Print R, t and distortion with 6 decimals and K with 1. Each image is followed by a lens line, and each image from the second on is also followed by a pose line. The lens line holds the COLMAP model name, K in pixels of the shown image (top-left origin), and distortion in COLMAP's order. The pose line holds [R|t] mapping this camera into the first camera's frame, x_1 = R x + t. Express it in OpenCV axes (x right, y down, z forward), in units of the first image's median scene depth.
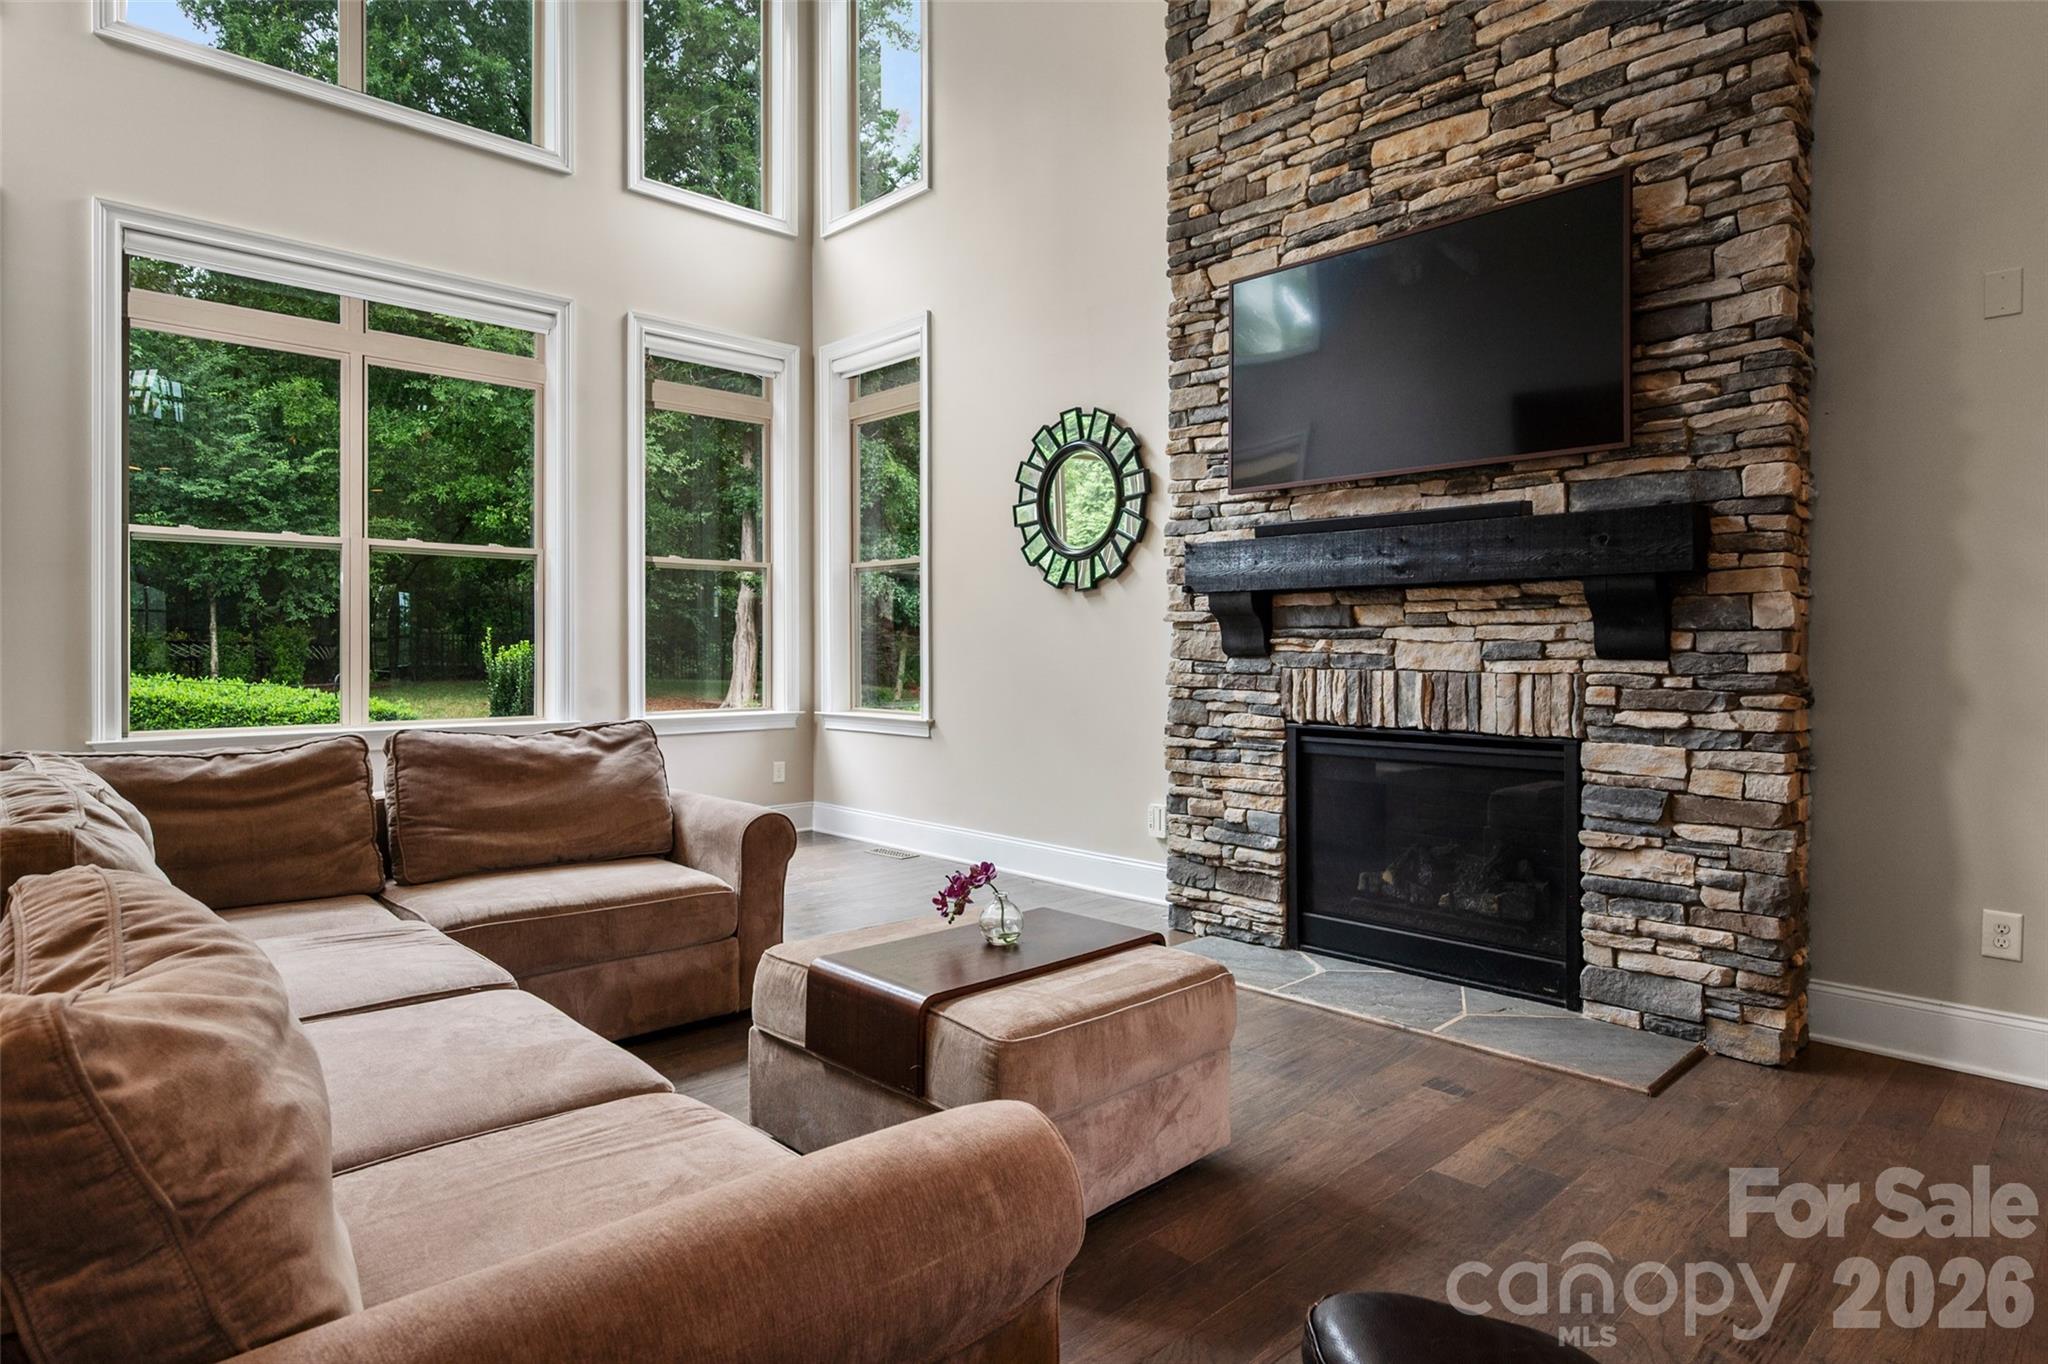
lens RADIAL K [[1126.7, 0, 1065.1], [0, 1126.7, 644.0], [0, 0, 1]] dist [0.000384, -0.000881]
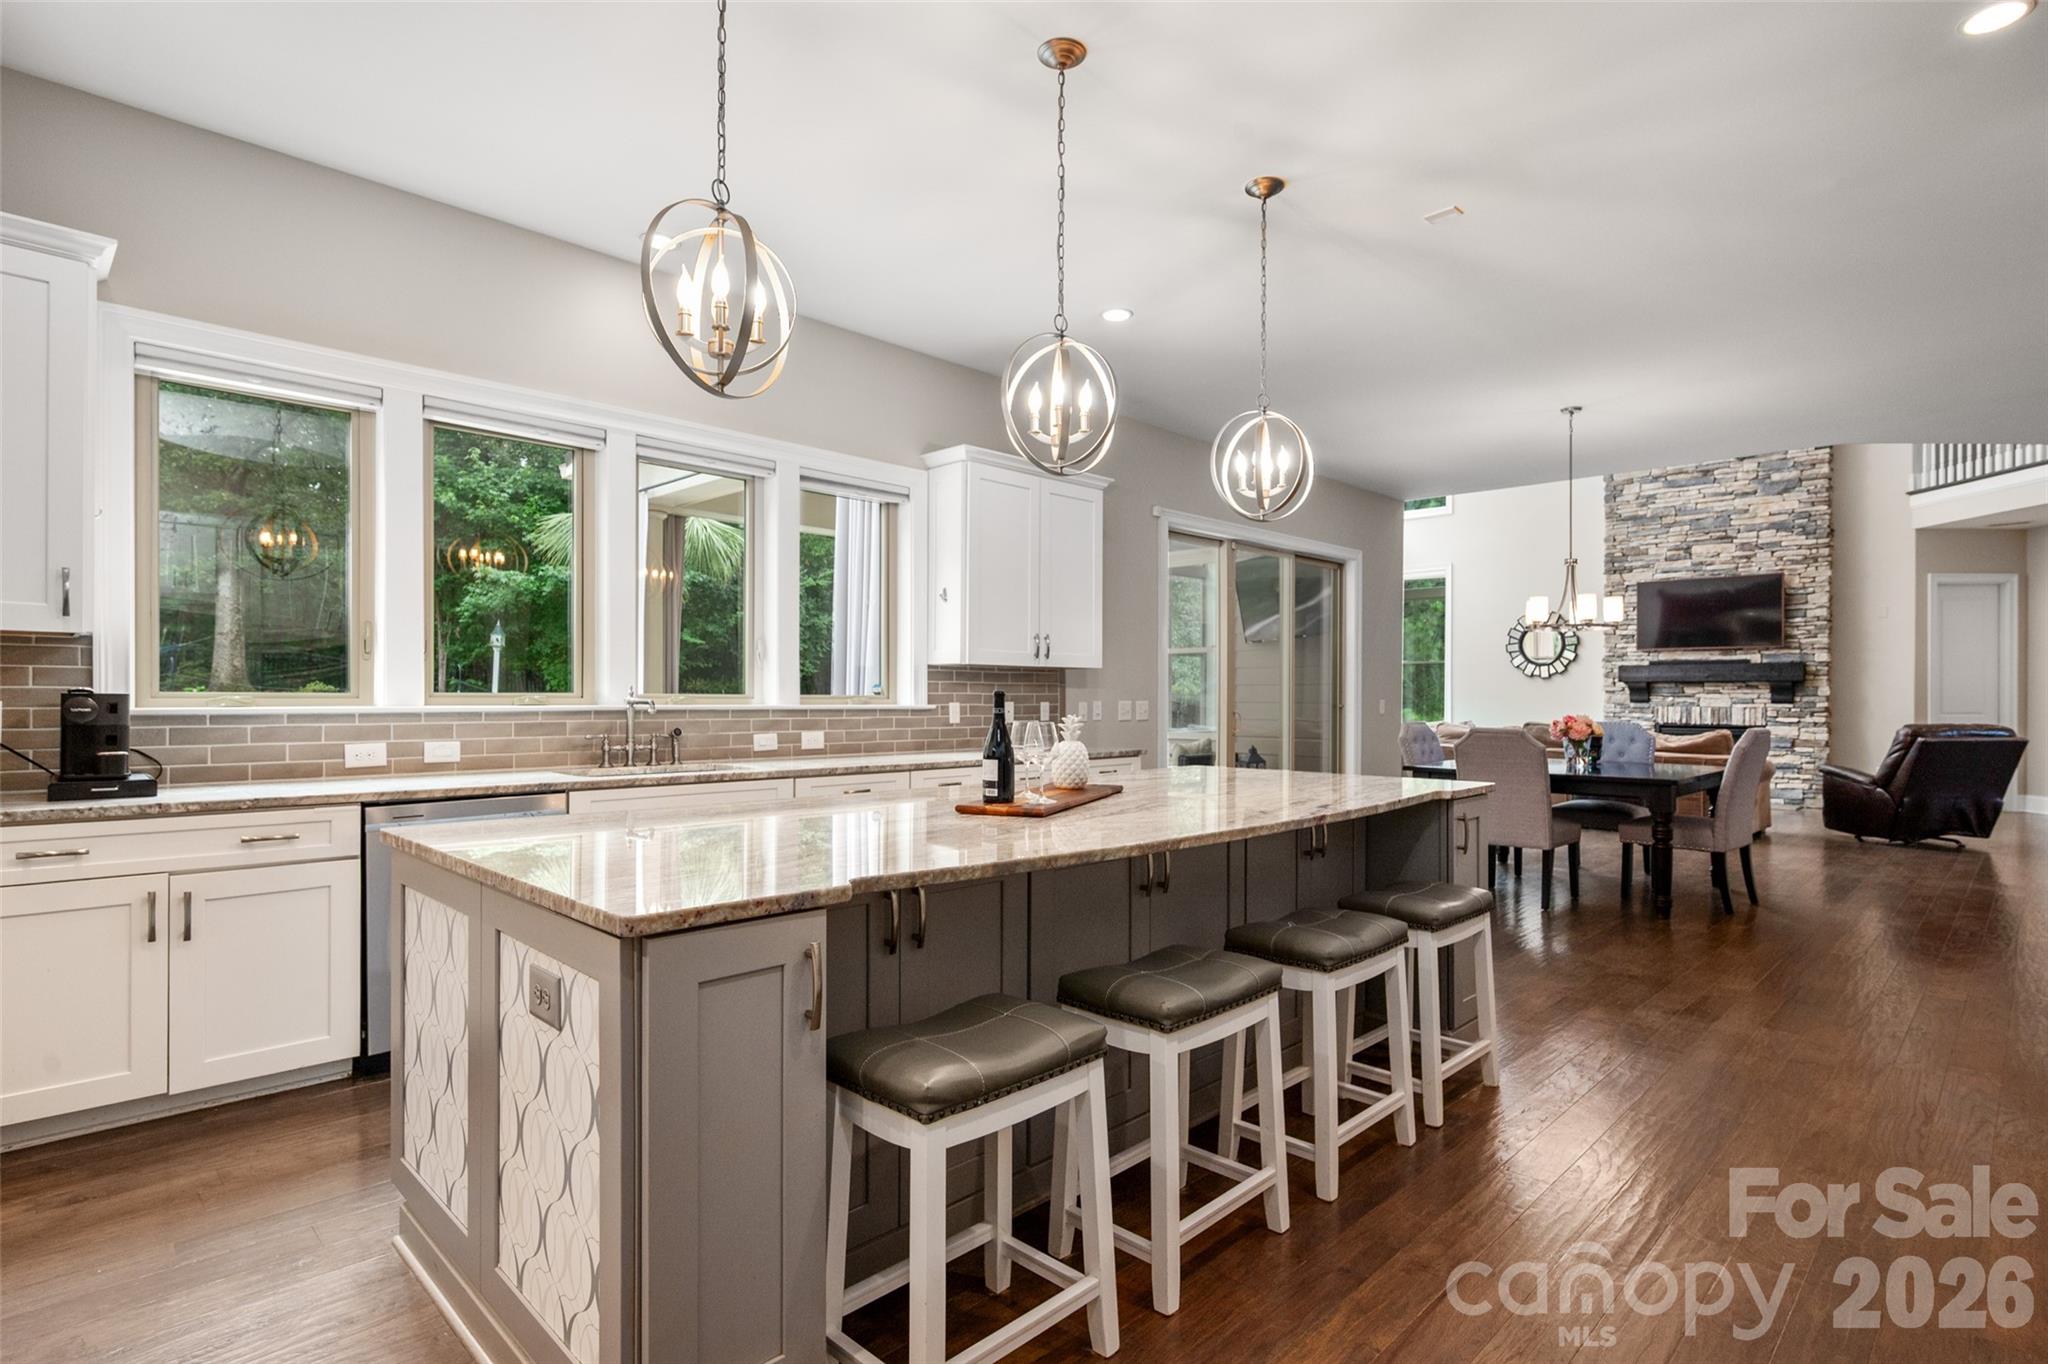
lens RADIAL K [[1009.4, 0, 1051.4], [0, 1009.4, 693.7], [0, 0, 1]] dist [-0.000769, -0.002059]
pose [[0.999654, 0.007142, 0.025299, -1.611856], [-0.007131, 0.999974, -0.000551, 0.000056], [-0.025303, 0.000371, 0.999680, -1.830229]]
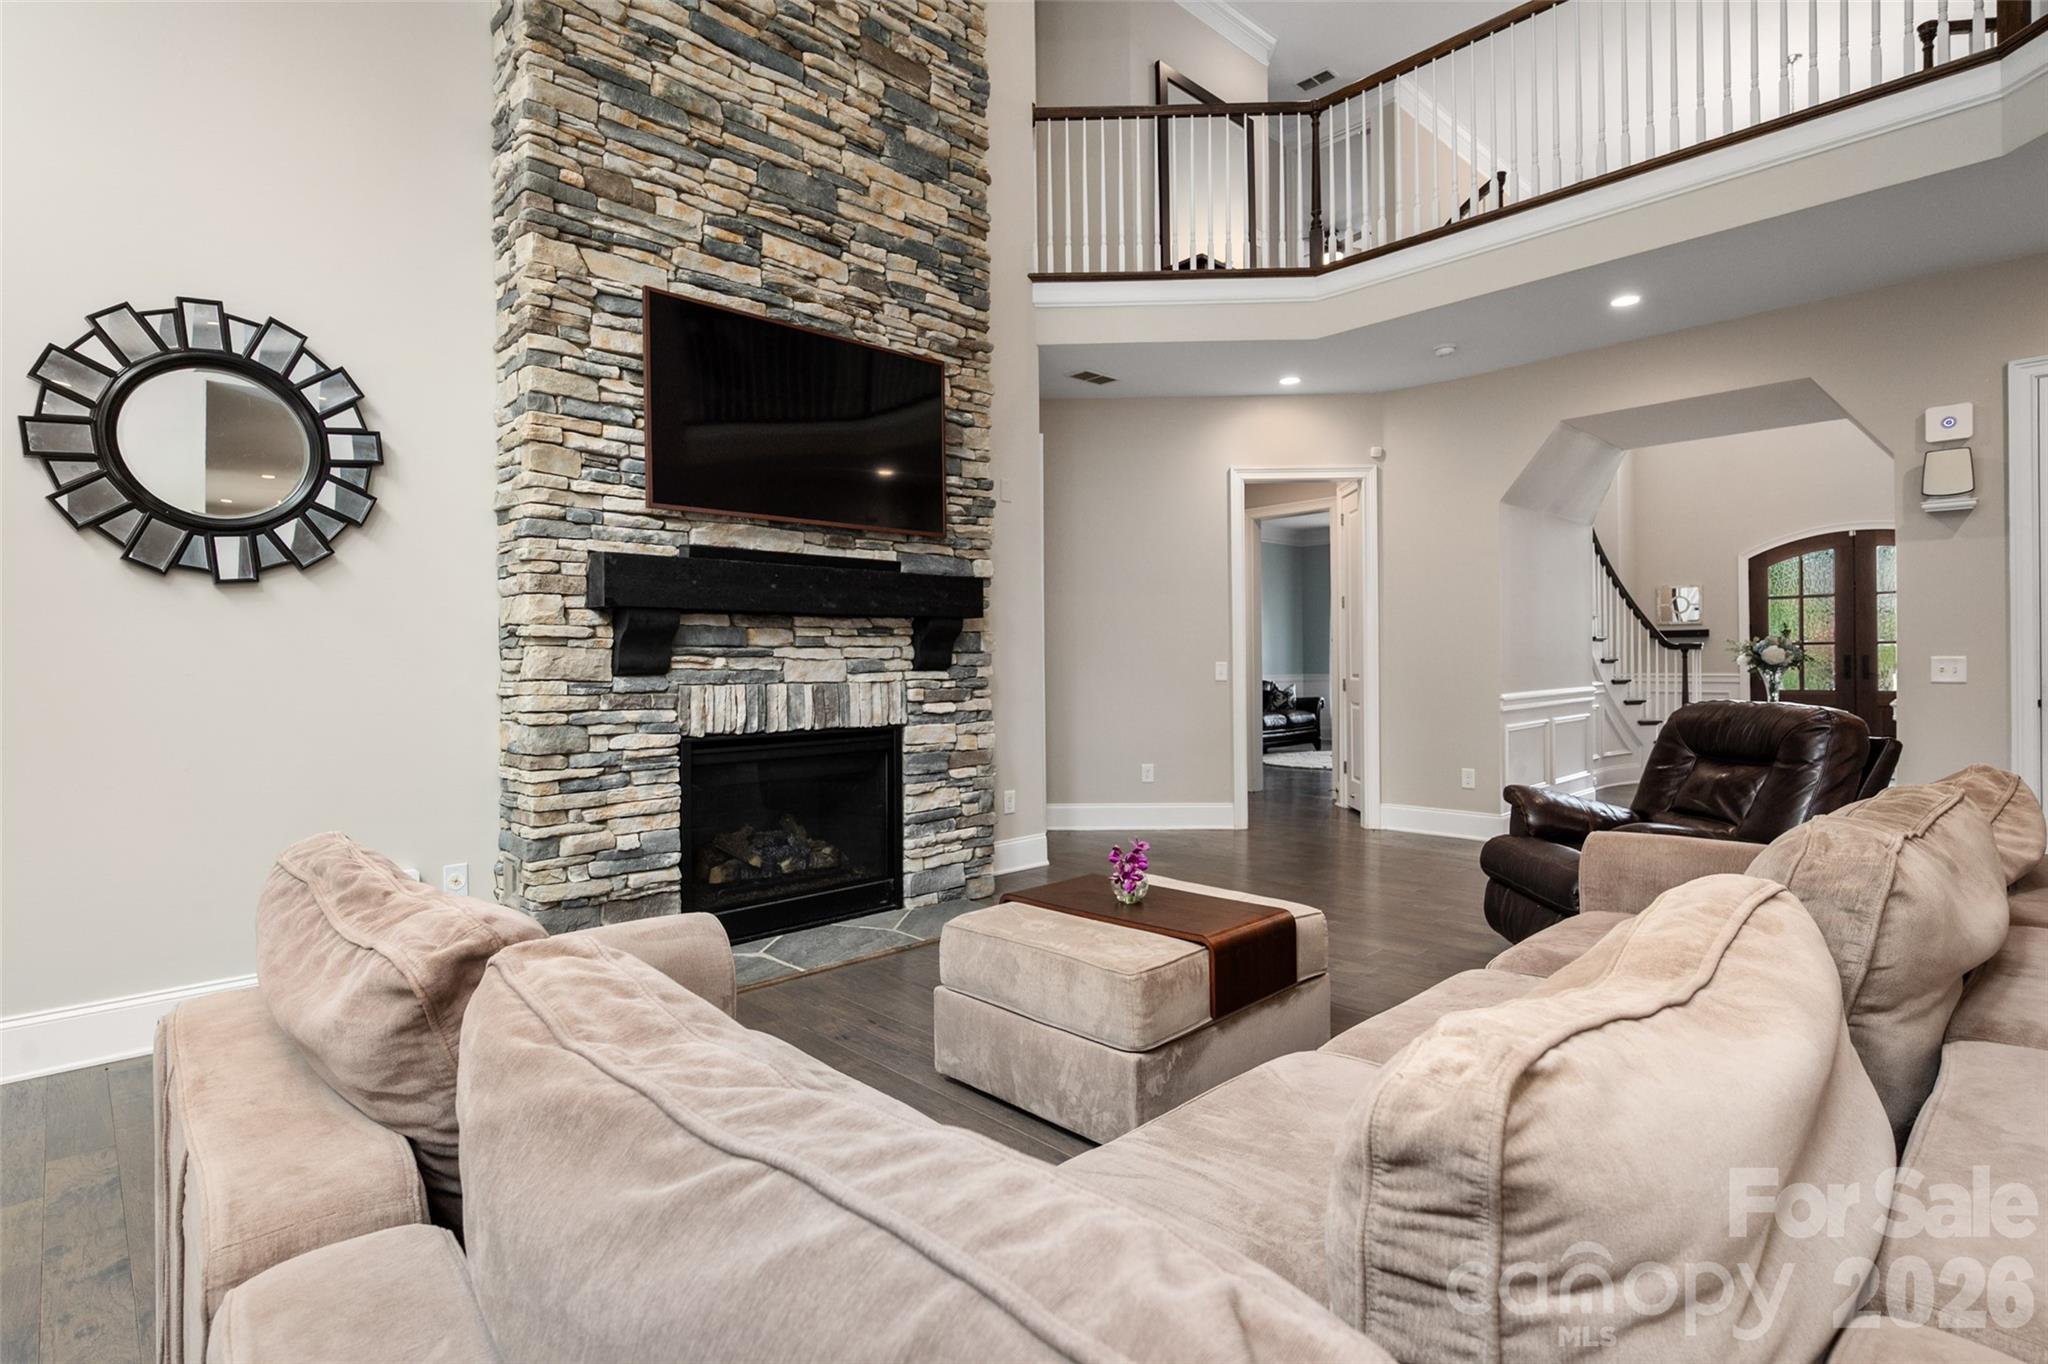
lens RADIAL K [[1009.4, 0, 1036.2], [0, 1009.4, 664.2], [0, 0, 1]] dist [-0.000769, -0.002059]
pose [[0.009843, 0.000405, 0.999951, -0.746027], [0.008559, 0.999963, -0.000489, 0.005424], [-0.999915, 0.008563, 0.009839, 0.687557]]
